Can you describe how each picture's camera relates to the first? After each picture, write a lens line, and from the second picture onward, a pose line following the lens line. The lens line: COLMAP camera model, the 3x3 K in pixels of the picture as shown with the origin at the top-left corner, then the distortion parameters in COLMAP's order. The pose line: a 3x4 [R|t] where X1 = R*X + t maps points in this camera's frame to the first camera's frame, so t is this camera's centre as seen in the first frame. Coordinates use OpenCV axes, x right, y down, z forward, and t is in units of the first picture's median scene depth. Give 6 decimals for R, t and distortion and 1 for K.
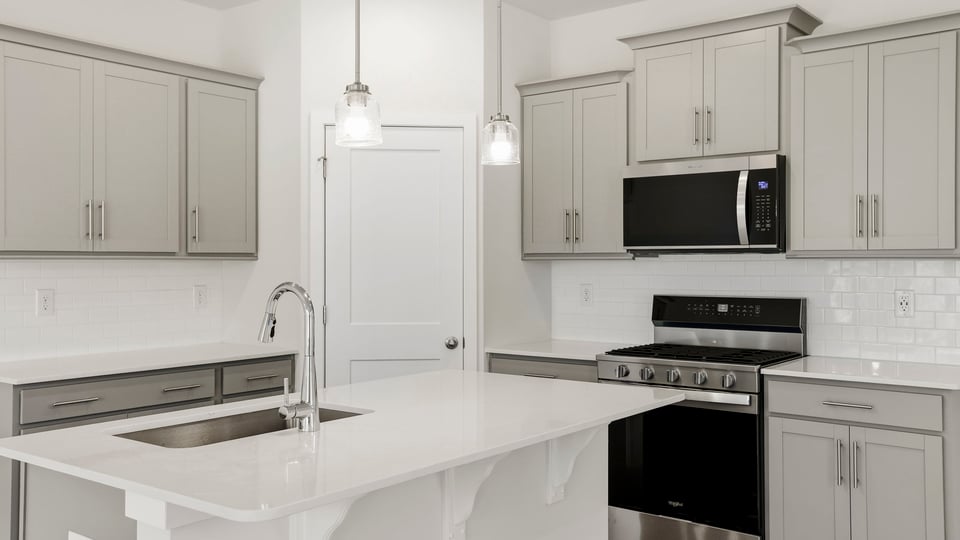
lens RADIAL K [[867.2, 0, 468.8], [0, 867.2, 259.3], [0, 0, 1]] dist [0.048040, 0.004147]
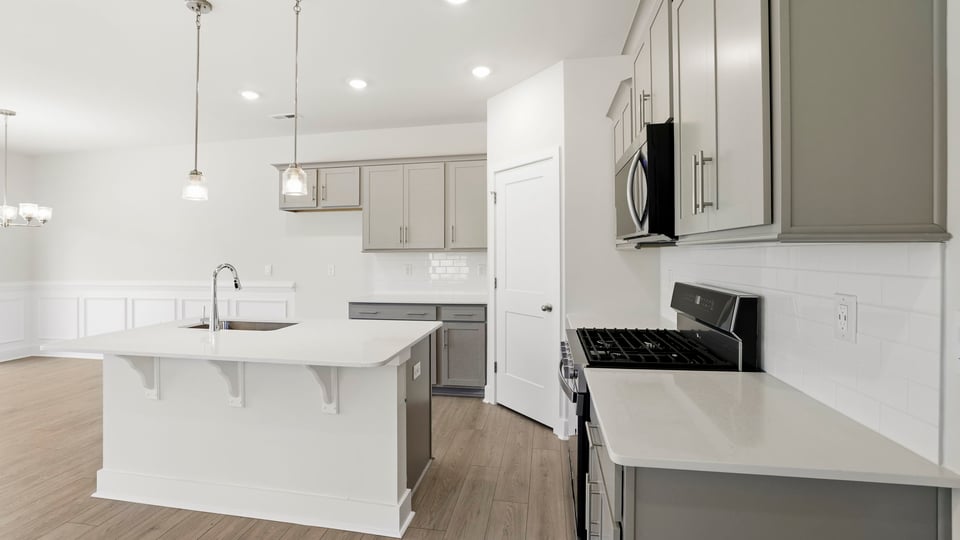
lens RADIAL K [[423.9, 0, 466.0], [0, 423.9, 251.2], [0, 0, 1]] dist [-0.001942, -0.000259]
pose [[0.459619, -0.008571, -0.888075, 0.635508], [0.012865, 0.999913, -0.002992, 0.002783], [0.888023, -0.010050, 0.459689, 0.642883]]
